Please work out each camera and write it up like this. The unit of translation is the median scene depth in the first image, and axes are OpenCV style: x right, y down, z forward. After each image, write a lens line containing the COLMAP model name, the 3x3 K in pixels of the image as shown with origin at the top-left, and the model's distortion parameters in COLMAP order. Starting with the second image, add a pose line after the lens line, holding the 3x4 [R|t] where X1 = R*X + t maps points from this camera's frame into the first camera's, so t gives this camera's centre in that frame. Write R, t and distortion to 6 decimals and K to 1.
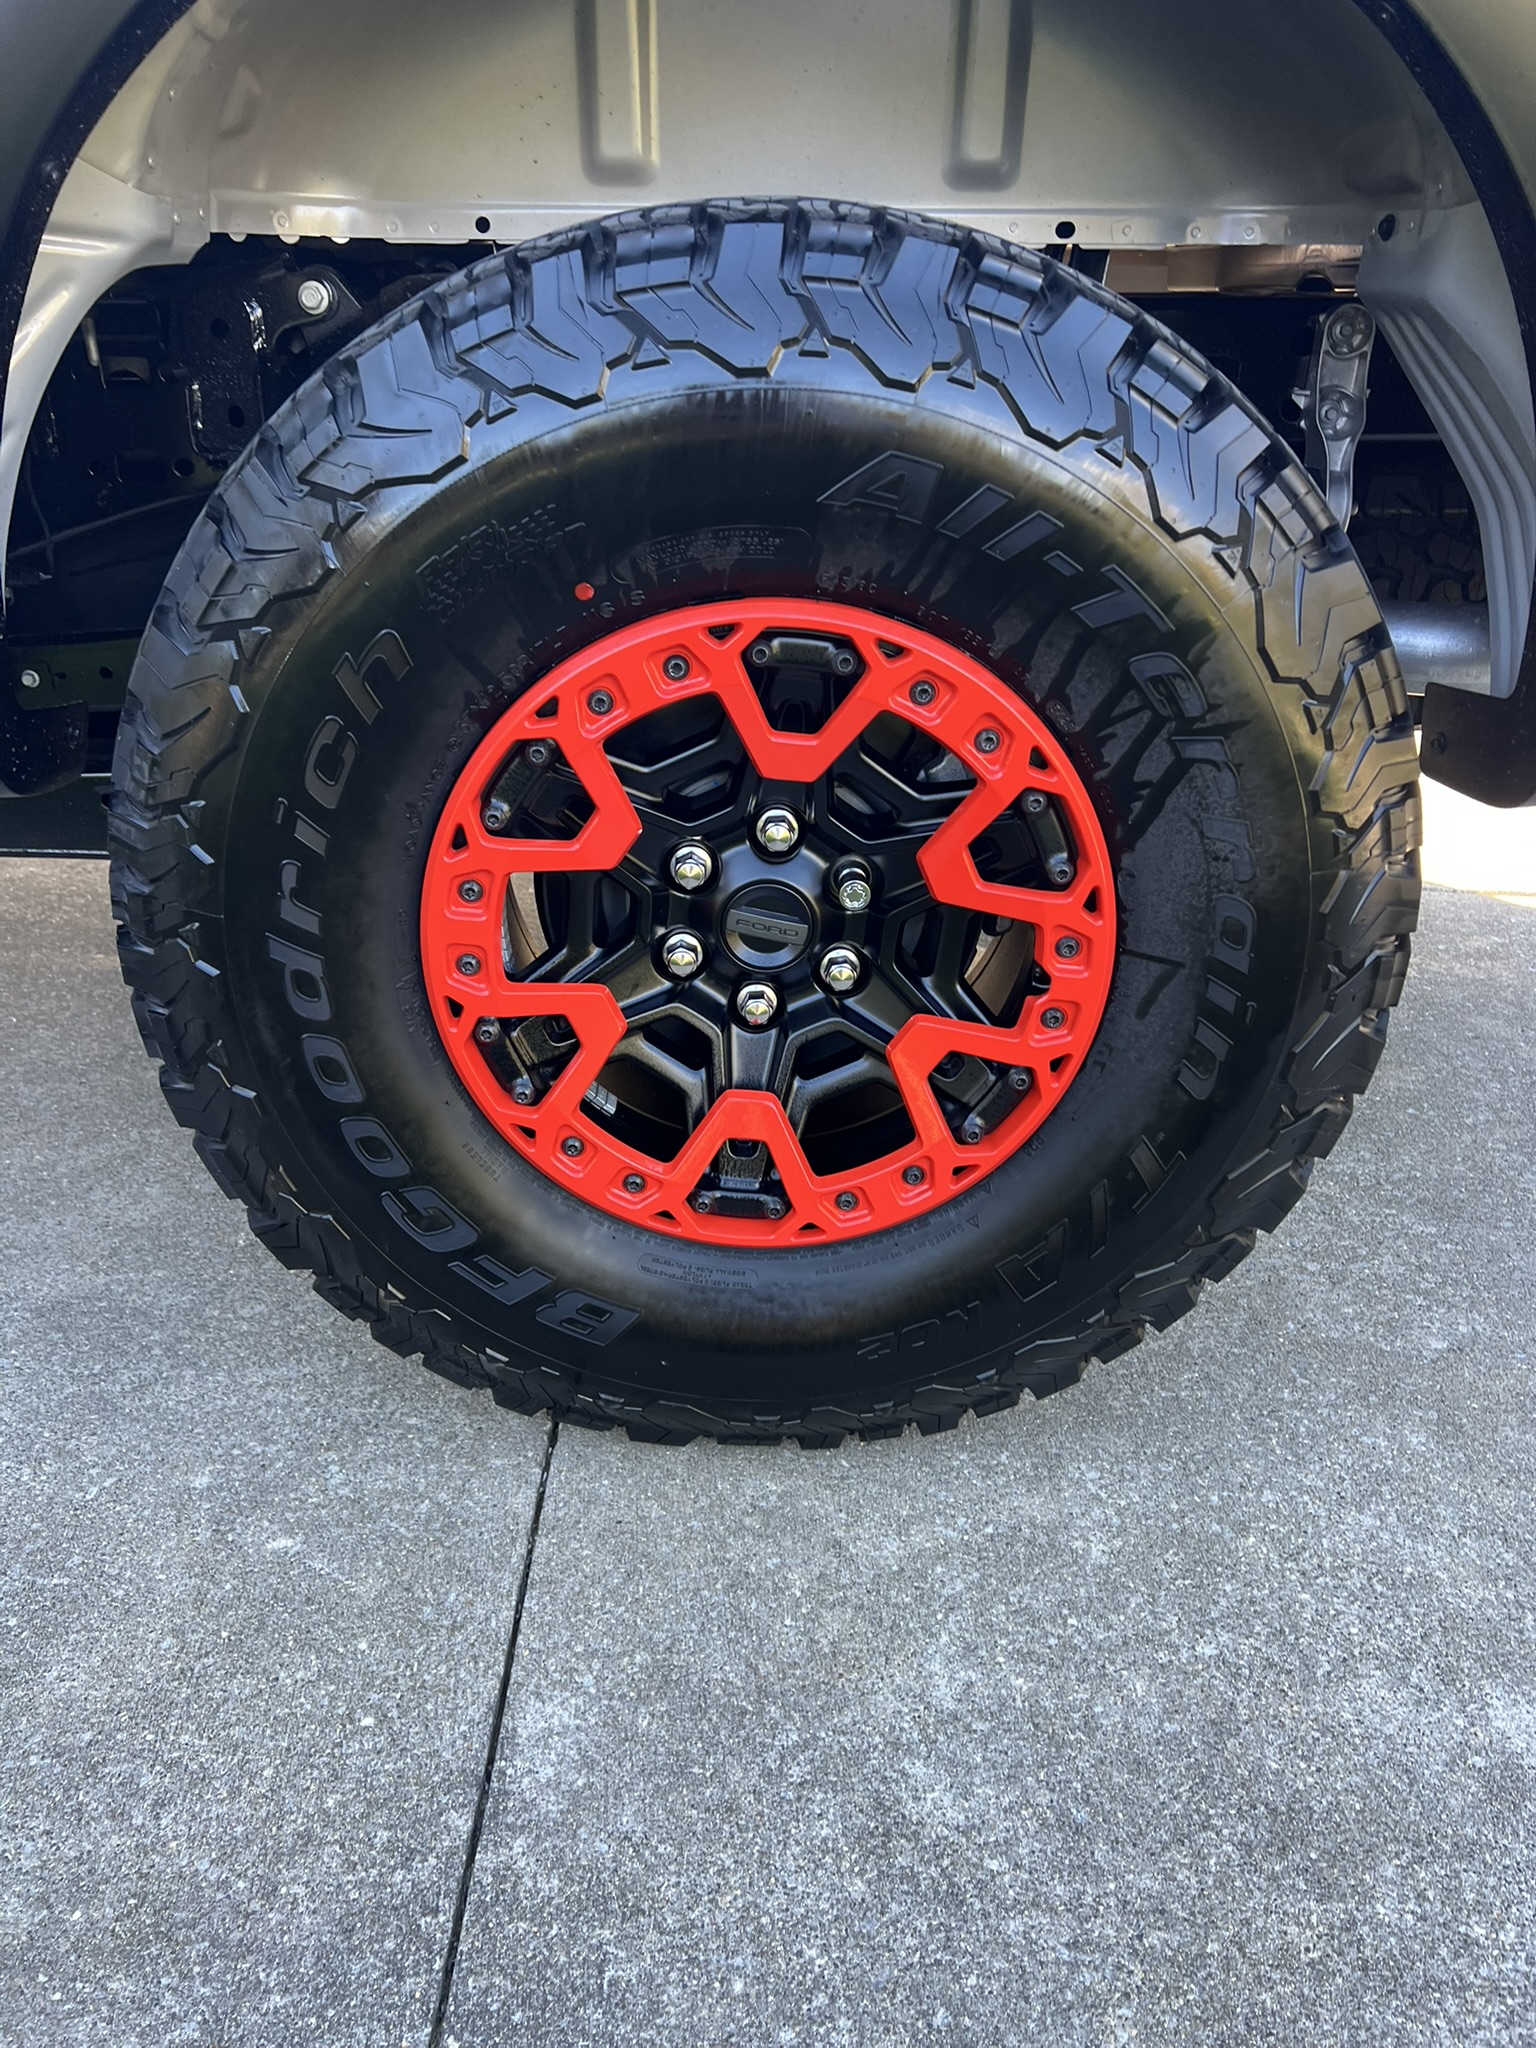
lens RADIAL K [[1549.8, 0, 758.9], [0, 1549.8, 1006.7], [0, 0, 1]] dist [0.055268, -0.065497]
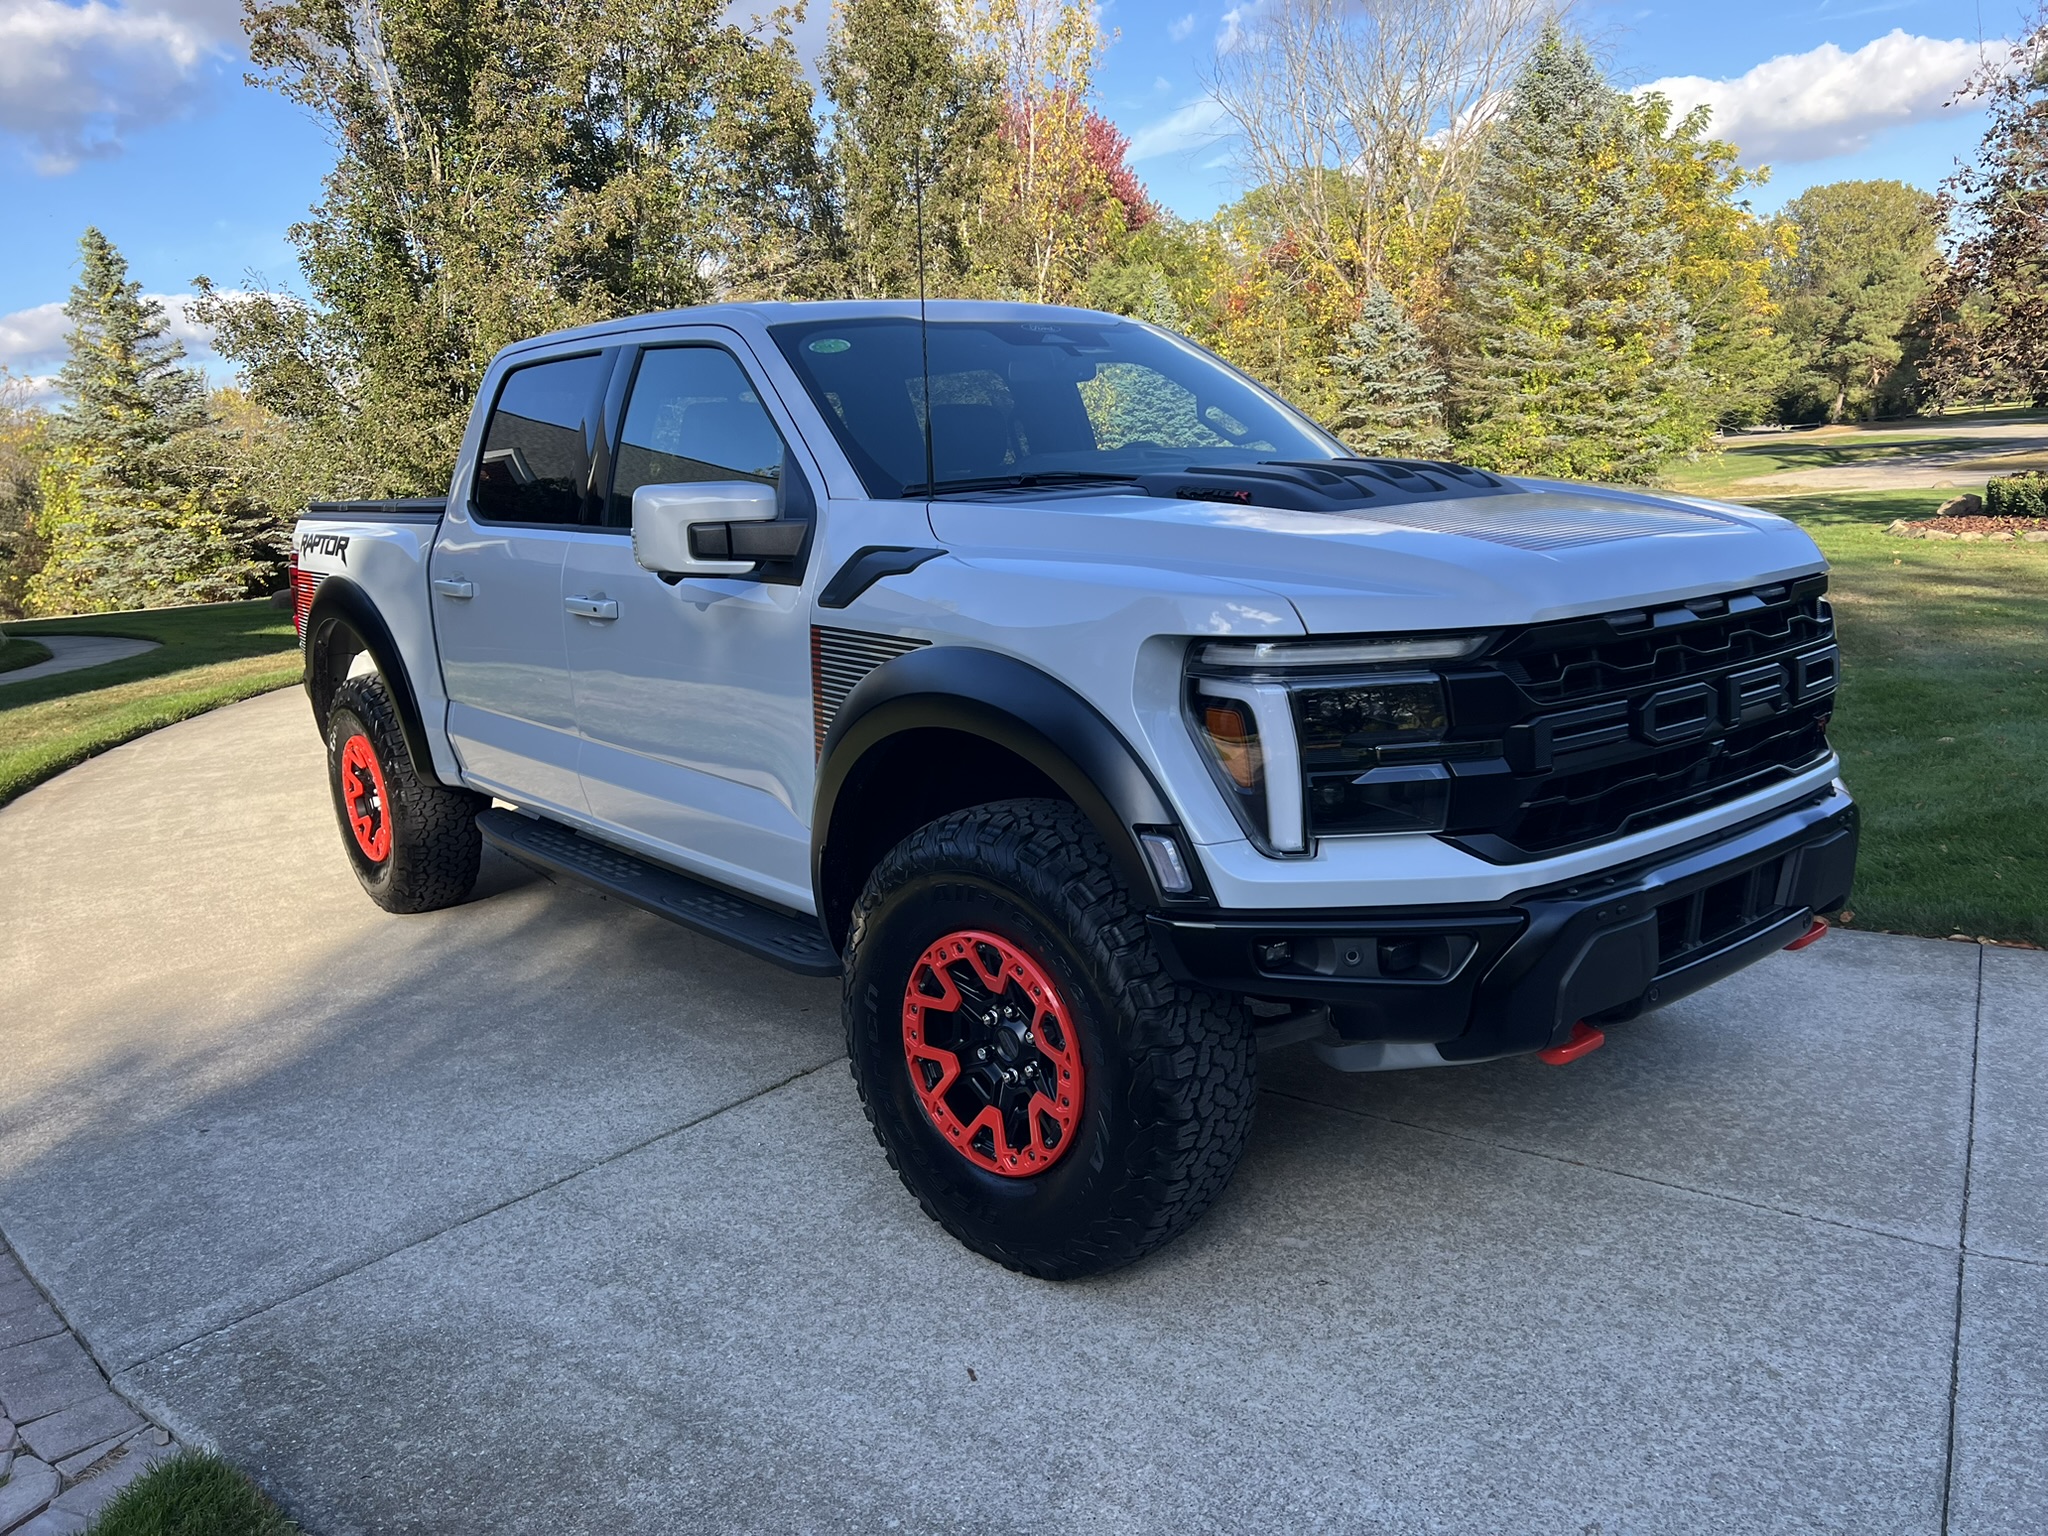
lens RADIAL K [[1549.8, 0, 1030.0], [0, 1549.8, 778.8], [0, 0, 1]] dist [0.055268, -0.065497]
pose [[0.715478, 0.086371, -0.693276, 1.944759], [-0.251899, 0.957474, -0.140681, -0.133603], [0.651642, 0.275290, 0.706808, -1.048604]]
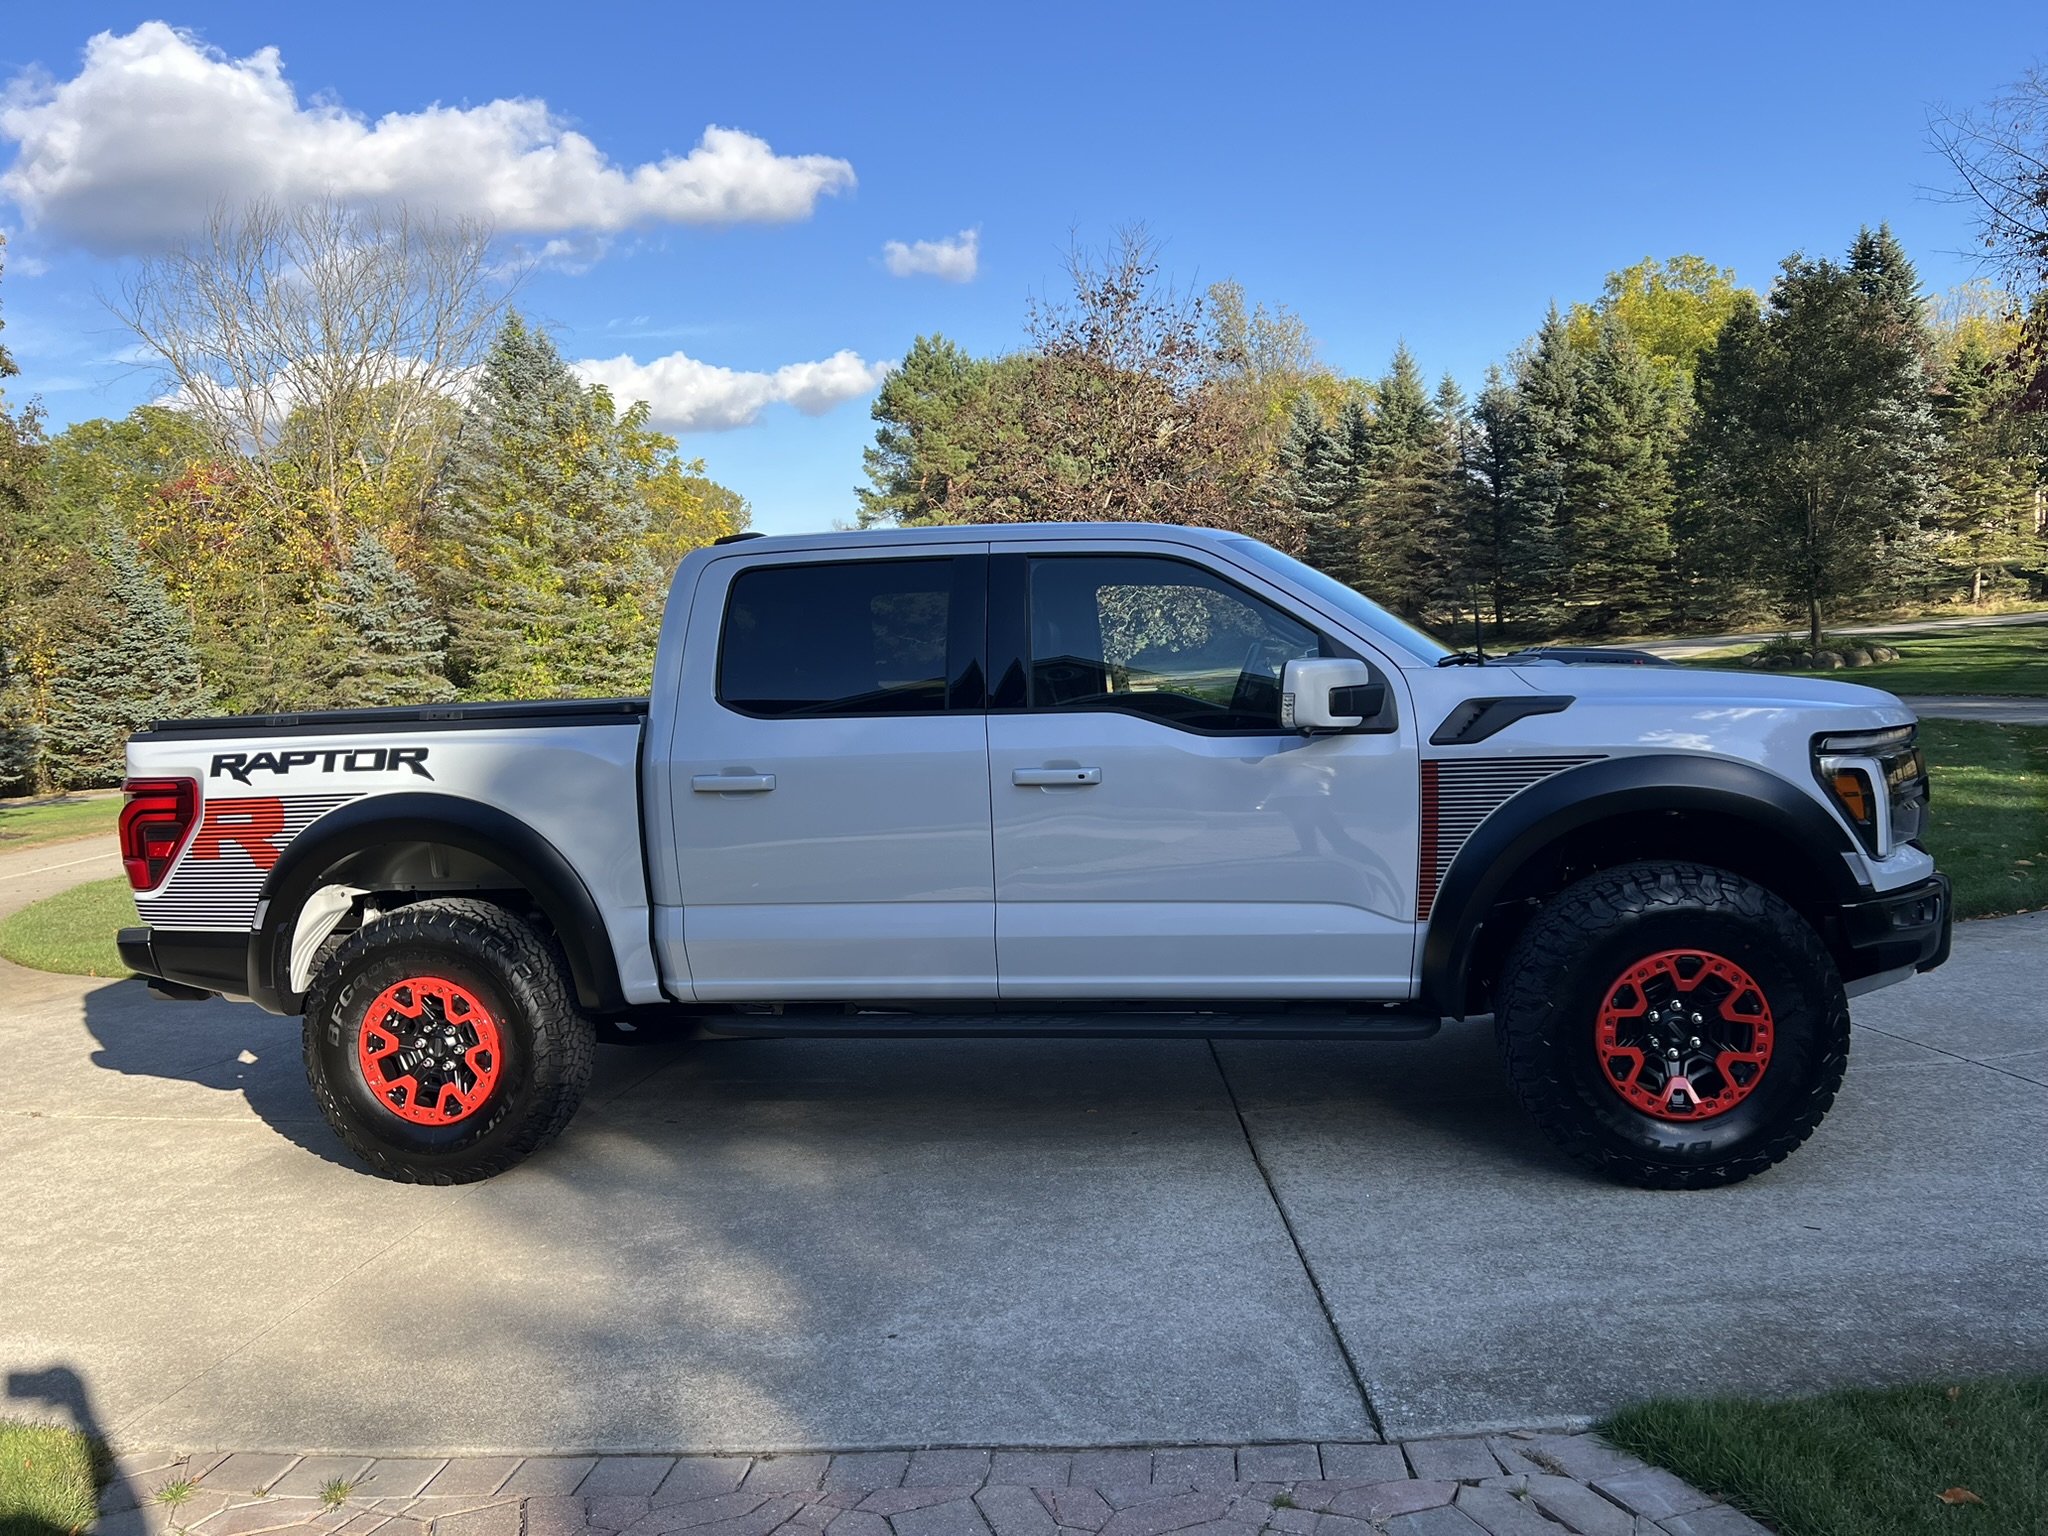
lens RADIAL K [[1549.8, 0, 1044.9], [0, 1549.8, 774.2], [0, 0, 1]] dist [0.055268, -0.065497]
pose [[0.995168, -0.067244, -0.071551, -1.302801], [0.035777, 0.926926, -0.373534, 0.790035], [0.091440, 0.369169, 0.924853, -3.131346]]
